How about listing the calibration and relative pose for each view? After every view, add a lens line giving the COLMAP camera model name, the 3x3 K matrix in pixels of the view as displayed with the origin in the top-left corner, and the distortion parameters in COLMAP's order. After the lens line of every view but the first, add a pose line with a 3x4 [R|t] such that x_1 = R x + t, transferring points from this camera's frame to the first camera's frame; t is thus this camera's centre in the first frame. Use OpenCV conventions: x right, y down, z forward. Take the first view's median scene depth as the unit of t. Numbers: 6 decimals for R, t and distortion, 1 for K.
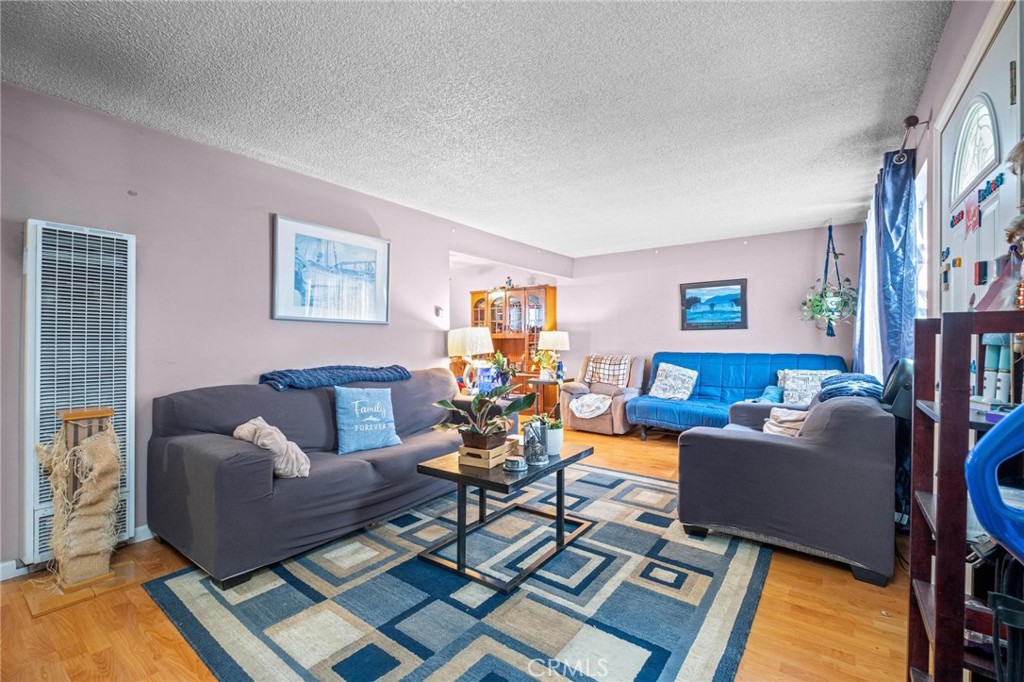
lens RADIAL K [[437.7, 0, 514.8], [0, 437.7, 339.1], [0, 0, 1]] dist [-0.000205, -0.000072]
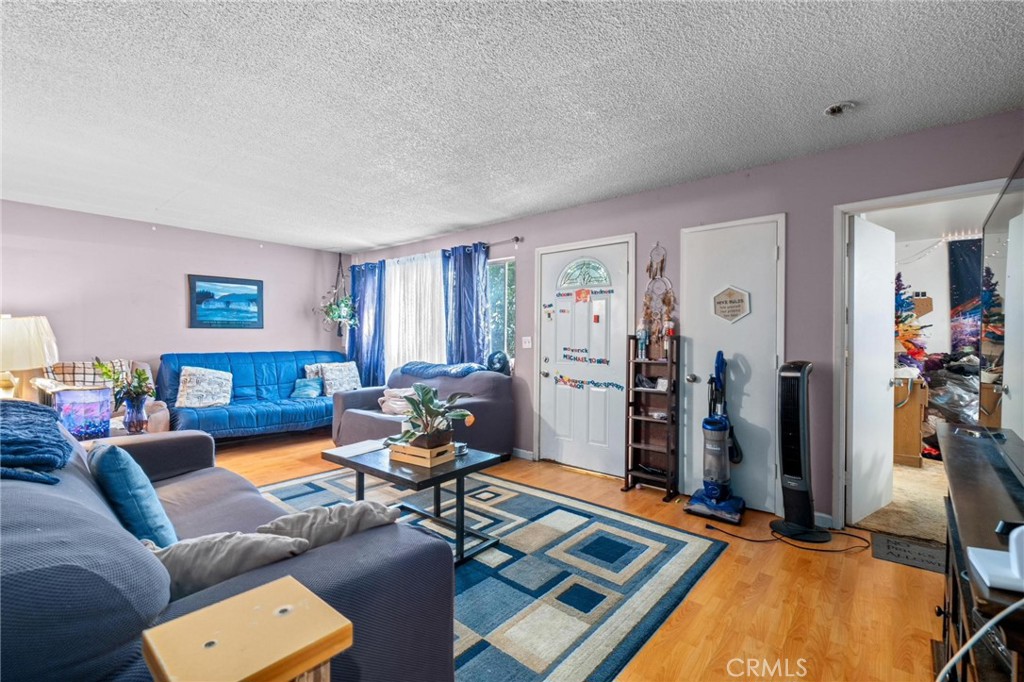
lens RADIAL K [[437.7, 0, 514.8], [0, 437.7, 339.1], [0, 0, 1]] dist [-0.000205, -0.000072]
pose [[0.072457, 0.000065, 0.997372, -0.830853], [-0.006218, 0.999981, 0.000386, -0.004359], [-0.997352, -0.006230, 0.072456, 0.562326]]
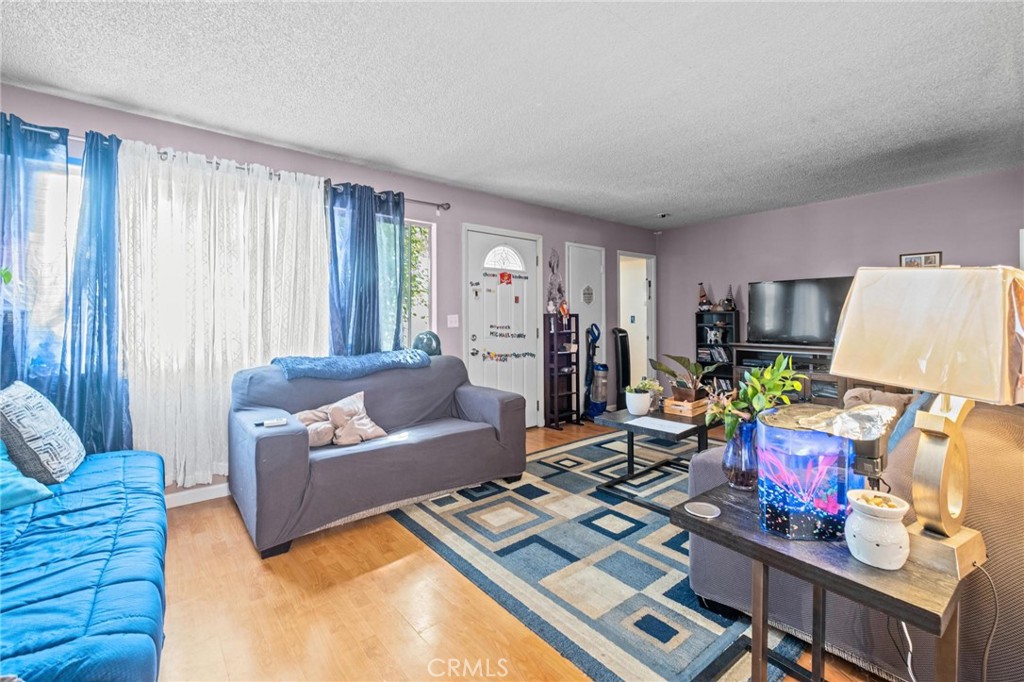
lens RADIAL K [[449.2, 0, 511.6], [0, 449.2, 318.6], [0, 0, 1]] dist [-0.018089, -0.000248]
pose [[-0.968712, 0.002405, 0.248176, 0.091003], [0.002624, 0.999996, 0.000548, -0.000651], [-0.248174, 0.001182, -0.968715, 1.897778]]
